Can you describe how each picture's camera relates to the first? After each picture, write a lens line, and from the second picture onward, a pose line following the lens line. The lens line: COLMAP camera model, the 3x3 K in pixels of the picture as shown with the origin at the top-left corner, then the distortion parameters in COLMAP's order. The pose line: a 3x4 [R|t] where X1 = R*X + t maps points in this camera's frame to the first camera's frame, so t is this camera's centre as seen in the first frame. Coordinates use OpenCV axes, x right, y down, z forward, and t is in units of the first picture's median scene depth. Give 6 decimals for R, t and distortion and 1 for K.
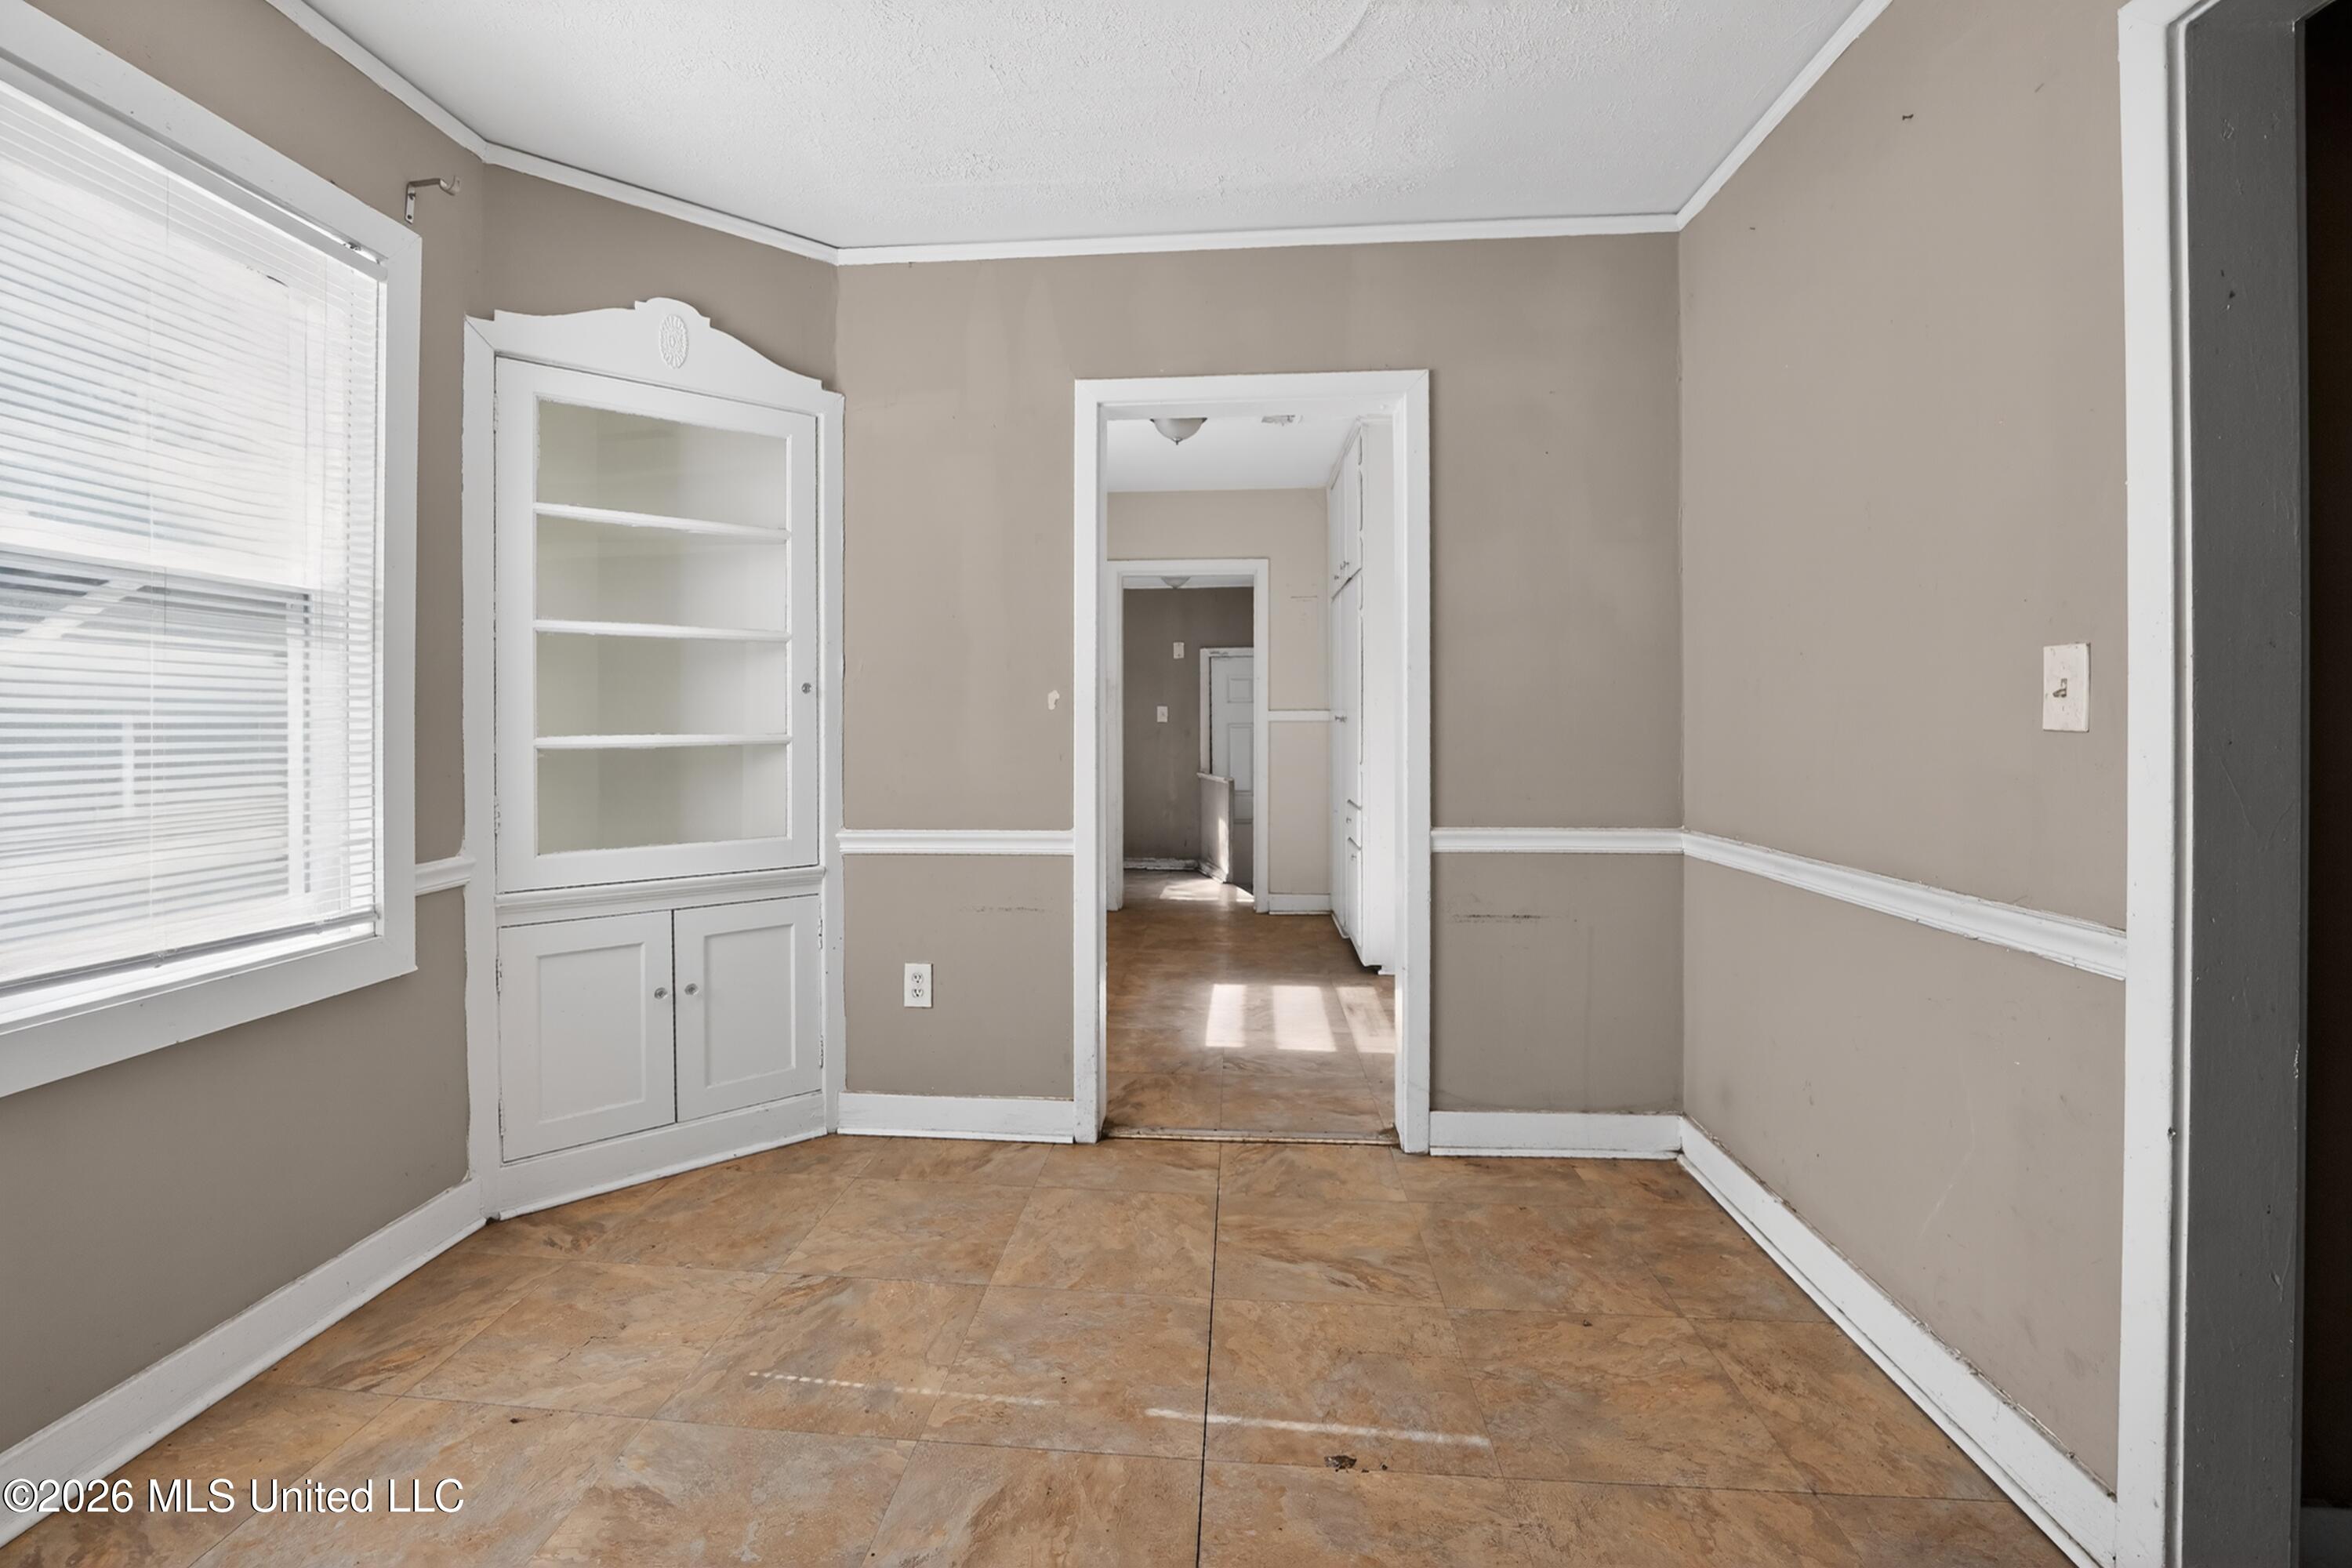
lens RADIAL K [[1023.3, 0, 1195.2], [0, 1023.3, 718.3], [0, 0, 1]] dist [-0.018576, 0.002505]
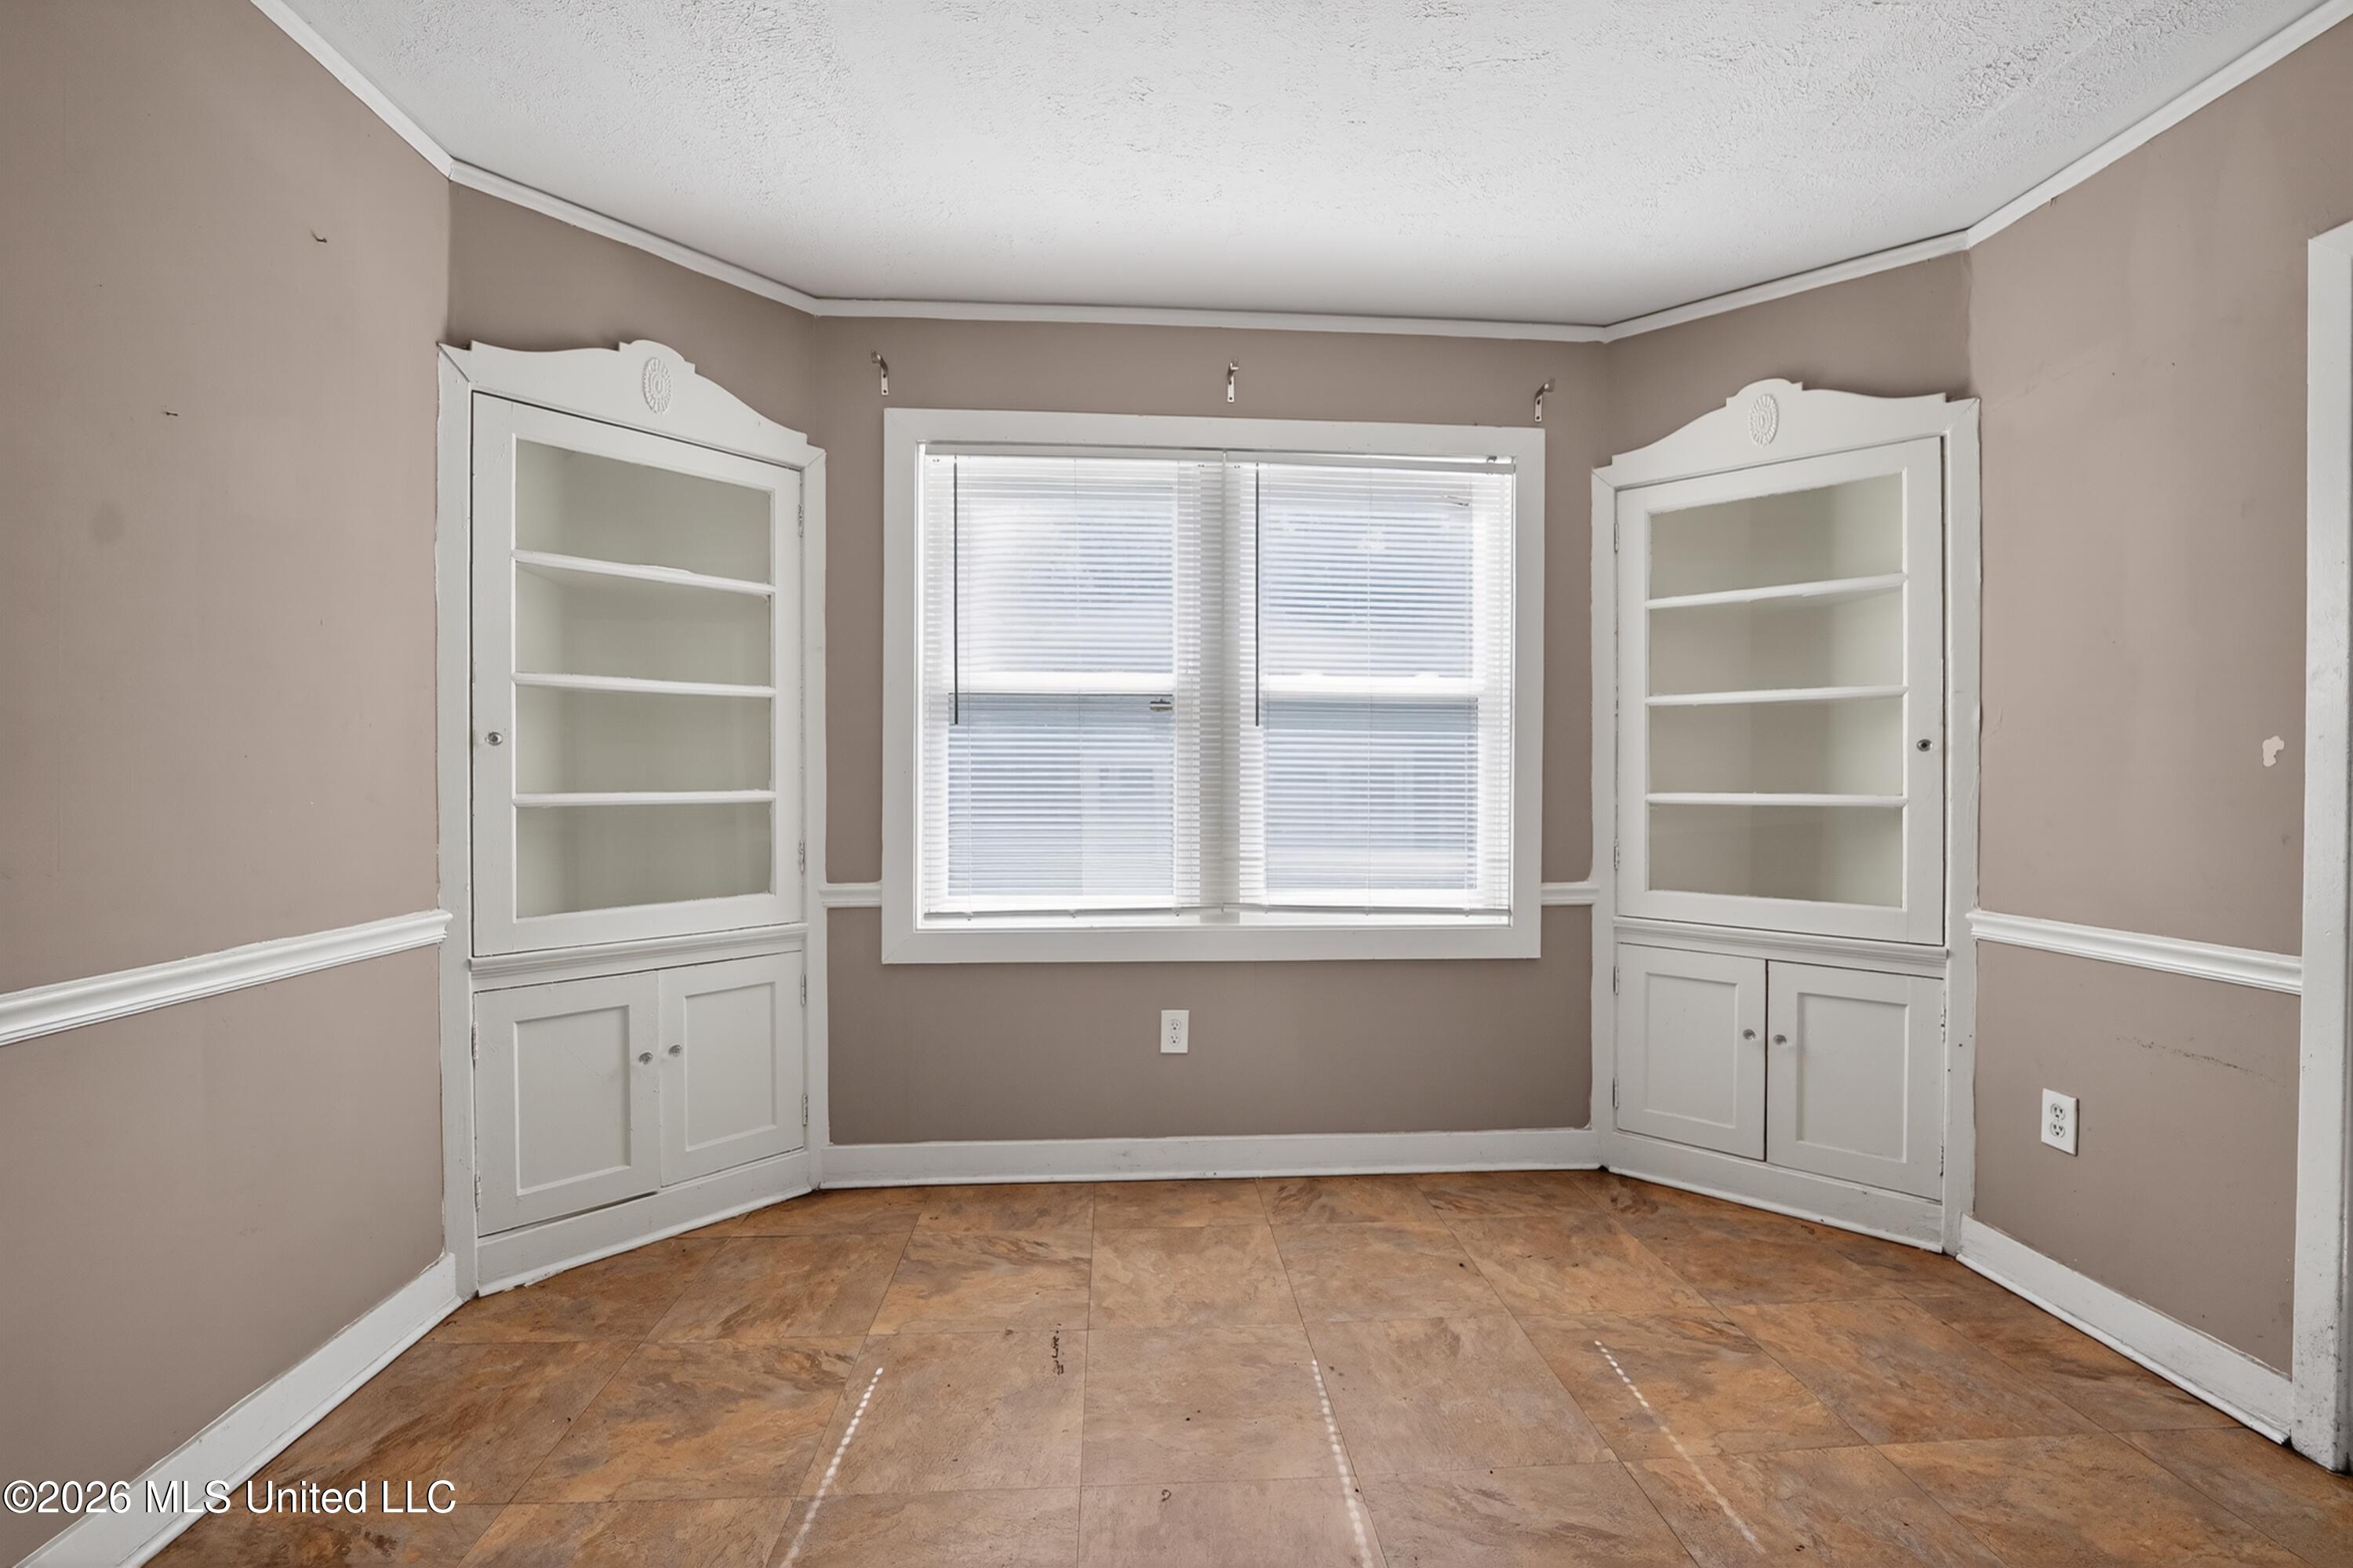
lens RADIAL K [[1023.8, 0, 1177.5], [0, 1023.8, 784.0], [0, 0, 1]] dist [-0.018576, 0.002505]
pose [[0.138120, 0.008999, -0.990375, 0.496748], [-0.002391, 0.999959, 0.008753, -0.001769], [0.990413, 0.001159, 0.138136, 0.279003]]
